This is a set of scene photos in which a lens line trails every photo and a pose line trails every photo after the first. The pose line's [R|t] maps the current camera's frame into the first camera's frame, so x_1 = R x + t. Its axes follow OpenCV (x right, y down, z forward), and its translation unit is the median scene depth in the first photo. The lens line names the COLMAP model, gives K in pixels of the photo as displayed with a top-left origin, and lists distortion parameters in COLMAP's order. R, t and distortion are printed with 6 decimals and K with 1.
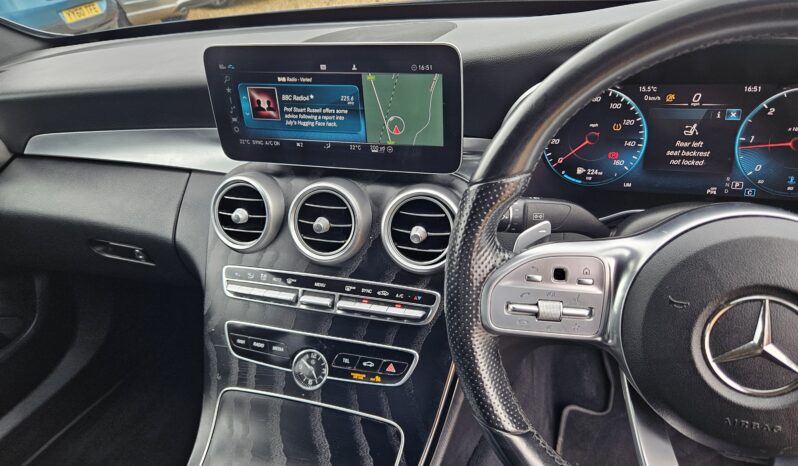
lens RADIAL K [[545.7, 0, 402.0], [0, 545.7, 229.2], [0, 0, 1]] dist [0.053328, -0.052439]
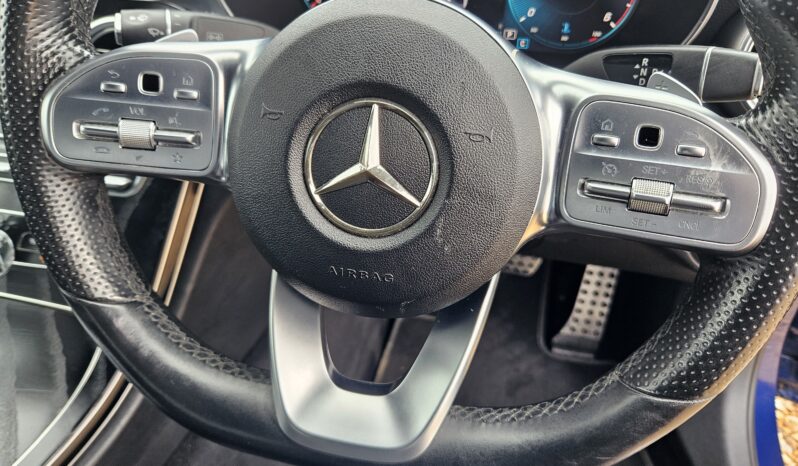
lens RADIAL K [[554.8, 0, 408.9], [0, 554.8, 227.3], [0, 0, 1]] dist [0.041664, -0.054967]
pose [[0.991366, 0.007321, 0.130923, 0.329521], [-0.023714, 0.991987, 0.124097, 0.106779], [-0.128965, -0.126130, 0.983595, 0.136344]]
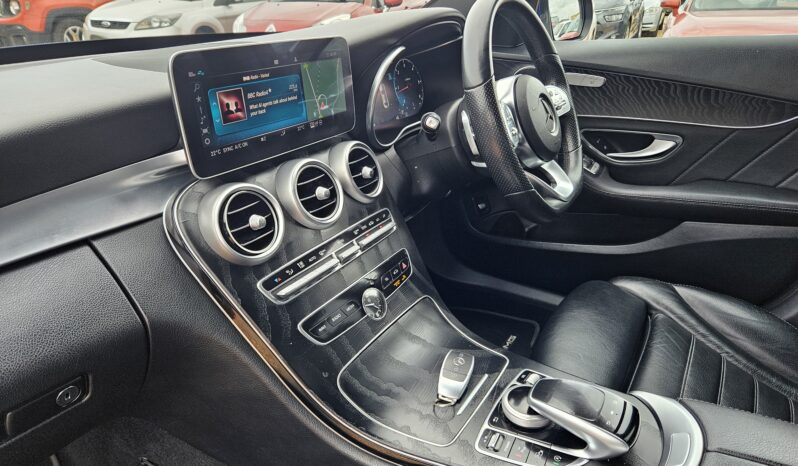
lens RADIAL K [[538.3, 0, 403.3], [0, 538.3, 231.0], [0, 0, 1]] dist [0.062414, -0.053284]
pose [[0.221350, -0.324063, 0.919776, -1.204522], [0.464991, 0.864122, 0.192552, -0.079287], [-0.857198, 0.385066, 0.341960, 0.493908]]
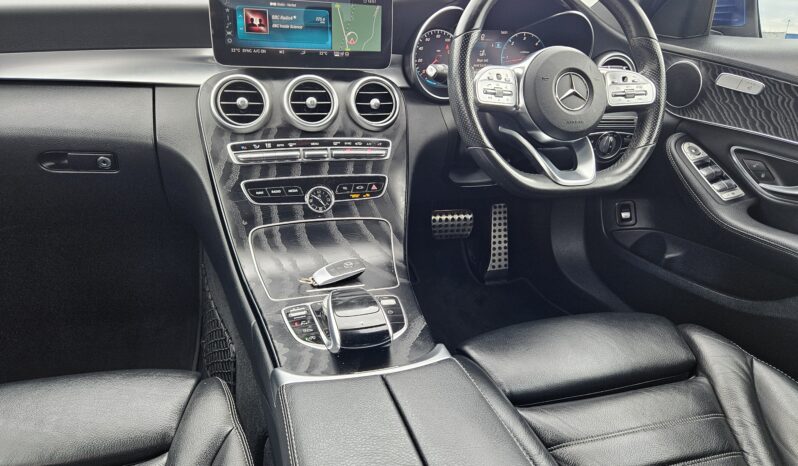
lens RADIAL K [[539.9, 0, 406.0], [0, 539.9, 223.4], [0, 0, 1]] dist [0.056590, -0.050290]
pose [[0.801815, -0.117806, 0.585845, -0.856035], [0.183042, 0.981669, -0.053119, 0.446624], [-0.568848, 0.149826, 0.808680, -0.297714]]
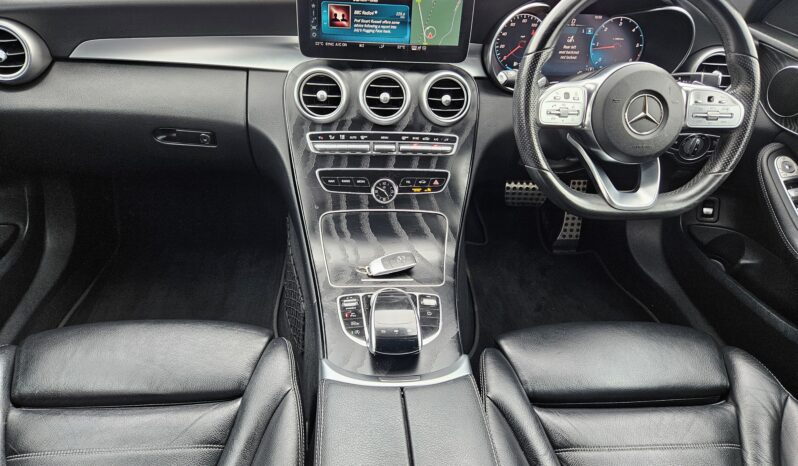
lens RADIAL K [[538.3, 0, 403.3], [0, 538.3, 231.0], [0, 0, 1]] dist [0.062414, -0.053284]
pose [[0.907227, -0.118794, 0.403519, -0.781427], [0.079802, 0.990479, 0.112175, 0.203585], [-0.413003, -0.069566, 0.908069, -0.467032]]
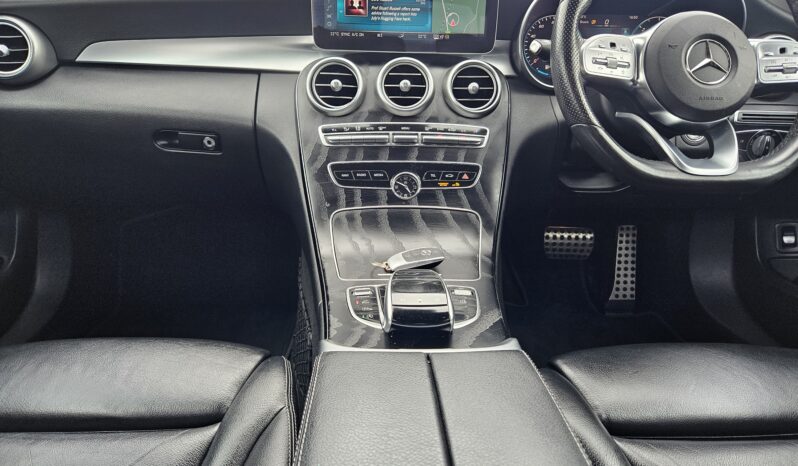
lens RADIAL K [[538.3, 0, 403.3], [0, 538.3, 231.0], [0, 0, 1]] dist [0.062414, -0.053284]
pose [[0.927865, -0.032520, 0.371497, -0.695822], [0.095188, 0.983845, -0.151622, 0.585656], [-0.360564, 0.176047, 0.915970, -0.226095]]
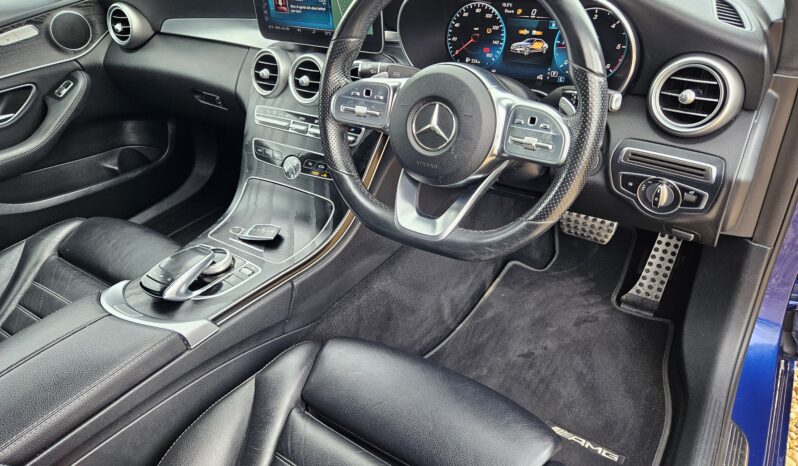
lens RADIAL K [[538.3, 0, 403.3], [0, 538.3, 231.0], [0, 0, 1]] dist [0.062414, -0.053284]
pose [[0.965807, 0.143232, -0.216103, 0.566184], [-0.115308, 0.983869, 0.136769, 0.182714], [0.232206, -0.107174, 0.966744, -0.570525]]
